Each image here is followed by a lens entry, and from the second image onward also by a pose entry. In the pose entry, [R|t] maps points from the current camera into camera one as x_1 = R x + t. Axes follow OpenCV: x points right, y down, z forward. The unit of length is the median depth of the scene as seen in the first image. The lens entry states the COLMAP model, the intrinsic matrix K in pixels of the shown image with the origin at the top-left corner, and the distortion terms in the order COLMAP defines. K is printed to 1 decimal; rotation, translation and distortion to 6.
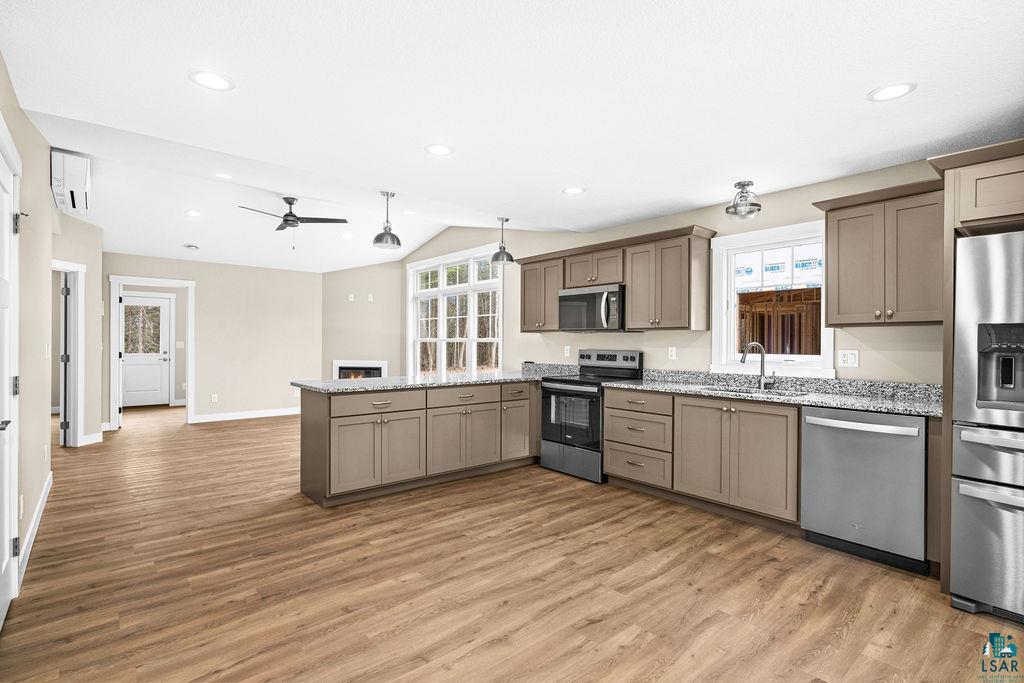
lens RADIAL K [[497.0, 0, 519.5], [0, 497.0, 343.3], [0, 0, 1]] dist [-0.001007, 0.003530]
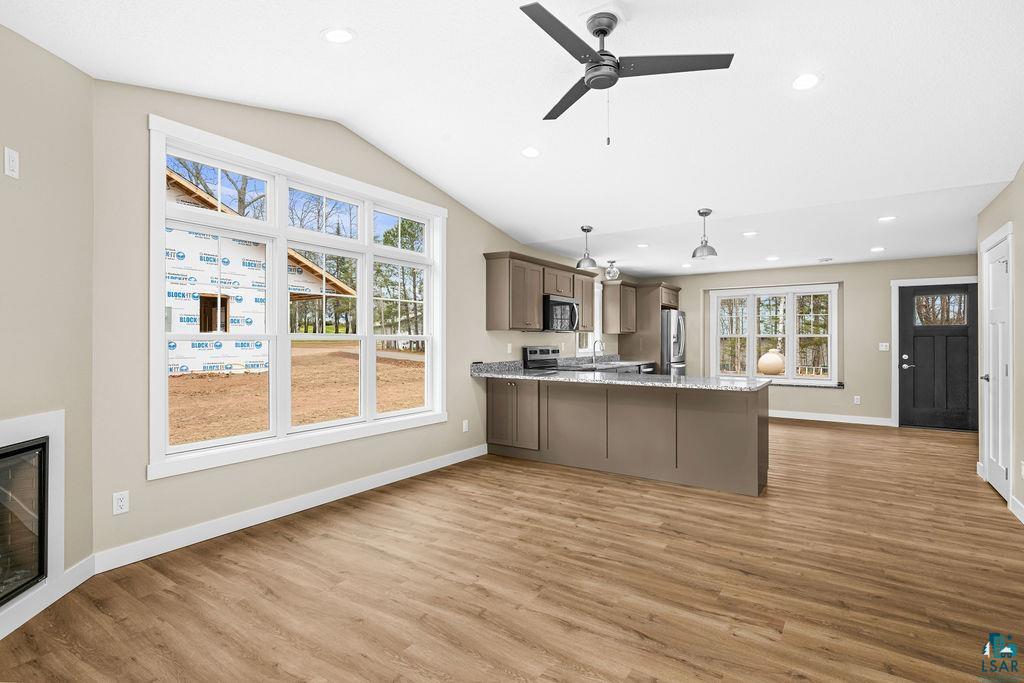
lens RADIAL K [[497.0, 0, 513.1], [0, 497.0, 335.1], [0, 0, 1]] dist [-0.001007, 0.003530]
pose [[-0.260144, 0.003537, 0.965563, -1.543738], [0.002687, 0.999992, -0.002939, -0.016515], [-0.965566, 0.001830, -0.260152, 2.115984]]
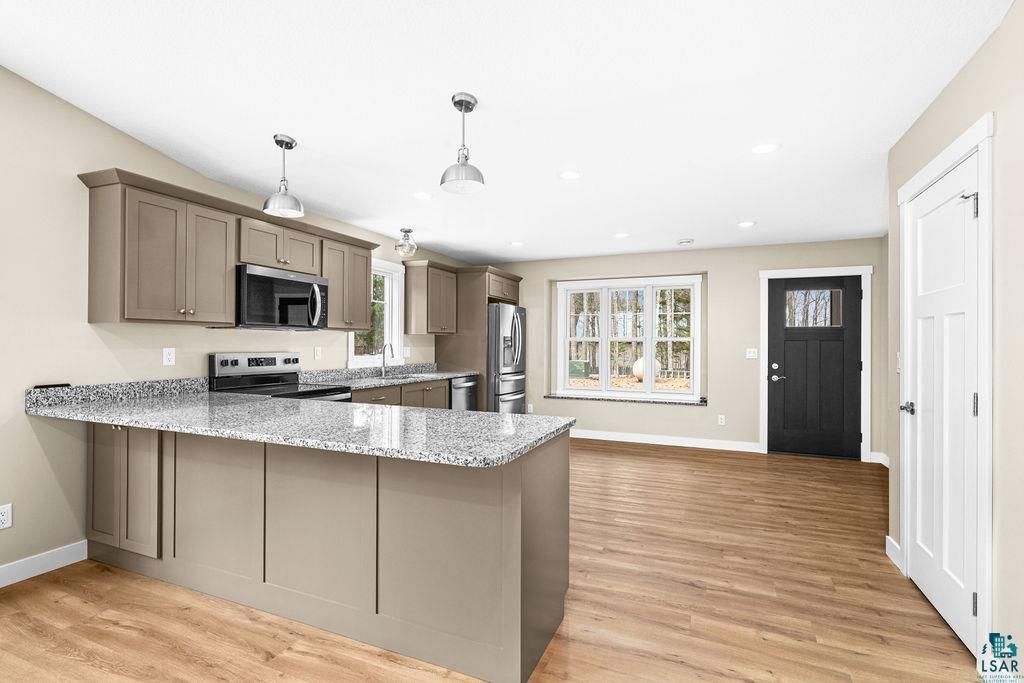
lens RADIAL K [[497.0, 0, 510.2], [0, 497.0, 336.7], [0, 0, 1]] dist [-0.001007, 0.003530]
pose [[-0.447884, 0.004850, 0.894078, -1.031974], [-0.003804, 0.999966, -0.007329, -0.009758], [-0.894084, -0.006684, -0.447850, 1.506522]]
